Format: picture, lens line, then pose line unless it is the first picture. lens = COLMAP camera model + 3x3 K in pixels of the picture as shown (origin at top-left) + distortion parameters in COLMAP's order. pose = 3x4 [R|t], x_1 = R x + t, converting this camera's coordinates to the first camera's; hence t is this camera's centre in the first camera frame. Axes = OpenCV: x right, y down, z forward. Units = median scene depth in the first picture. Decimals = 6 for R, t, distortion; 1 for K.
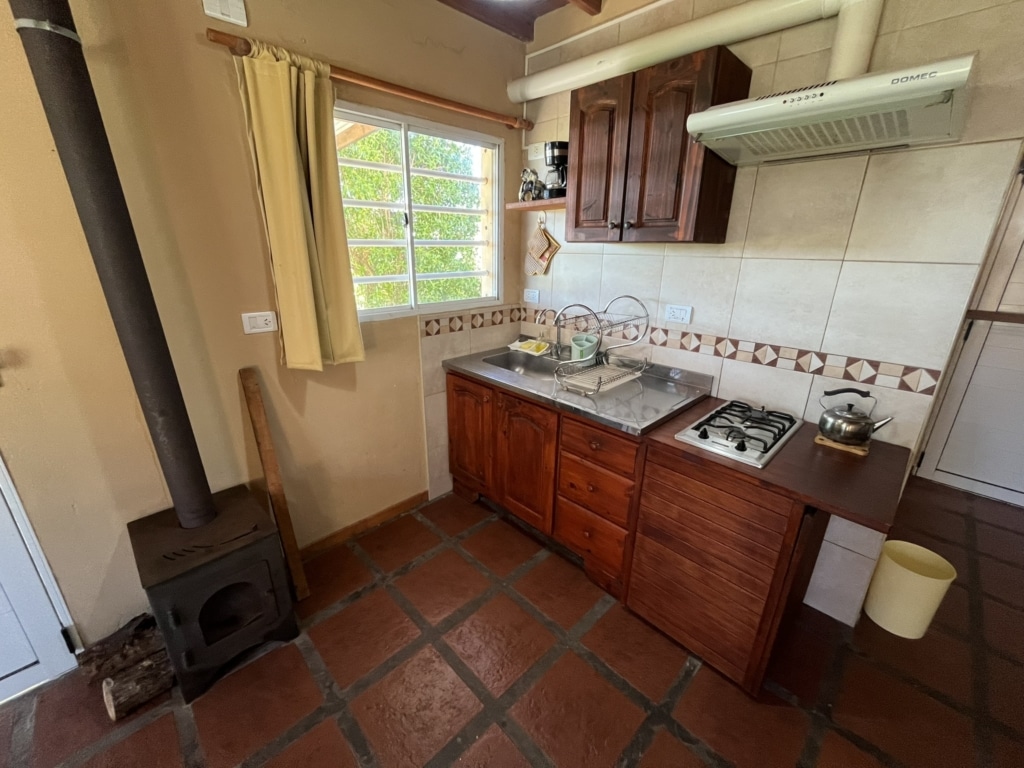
lens RADIAL K [[412.5, 0, 513.1], [0, 412.5, 385.0], [0, 0, 1]] dist [-0.002843, -0.000788]
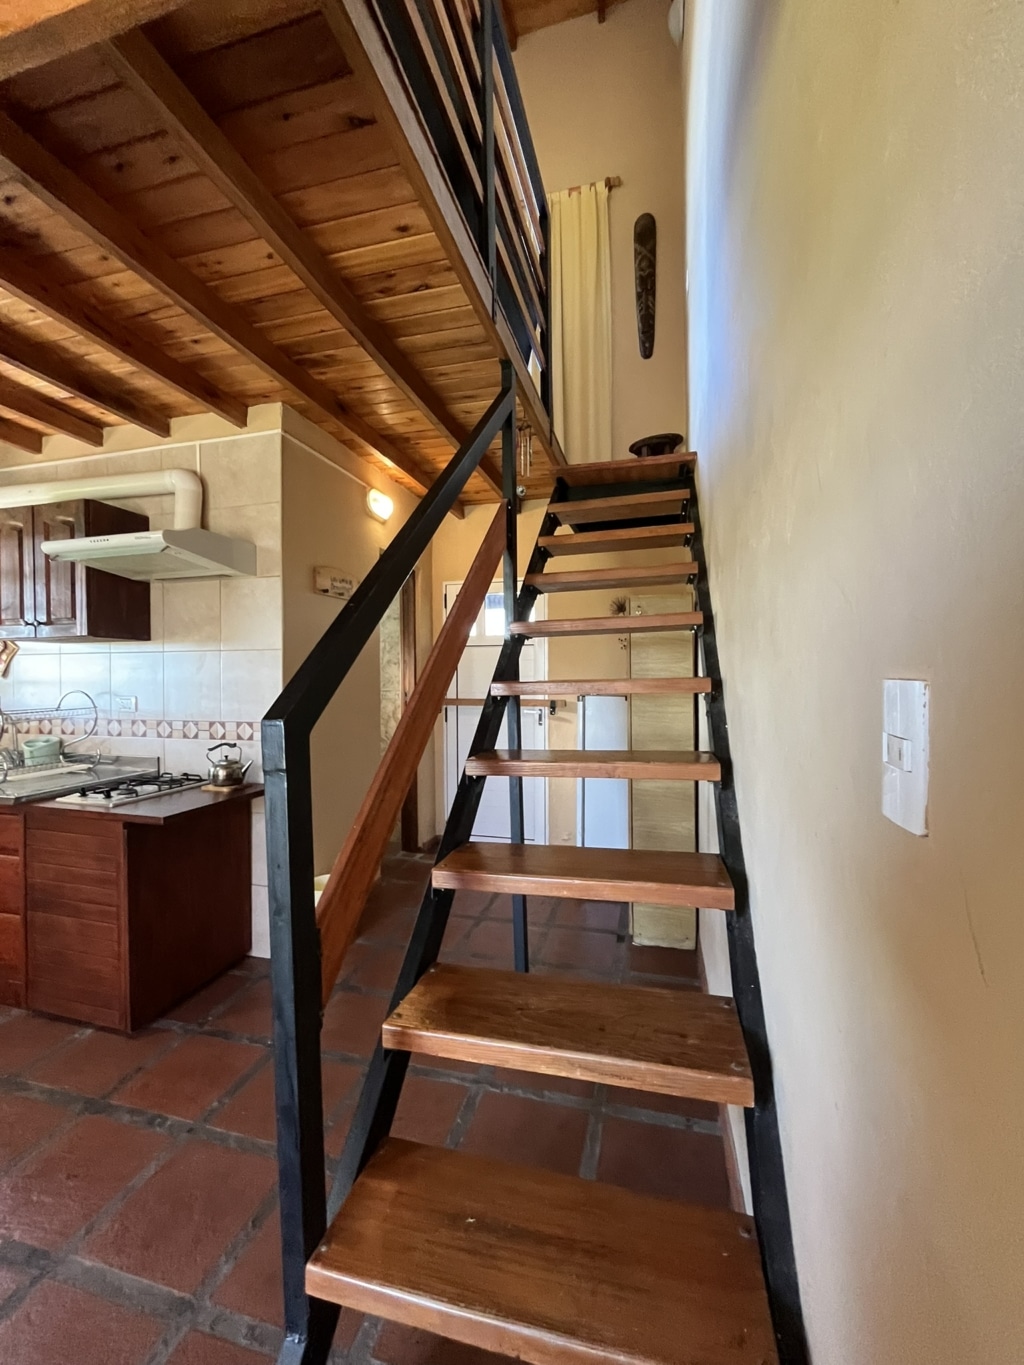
lens RADIAL K [[549.8, 0, 511.9], [0, 549.8, 682.2], [0, 0, 1]] dist [-0.002843, -0.000788]
pose [[0.858993, -0.019262, 0.511624, 0.628702], [0.175941, 0.949541, -0.259648, 0.378647], [-0.480807, 0.313051, 0.819038, -0.788233]]
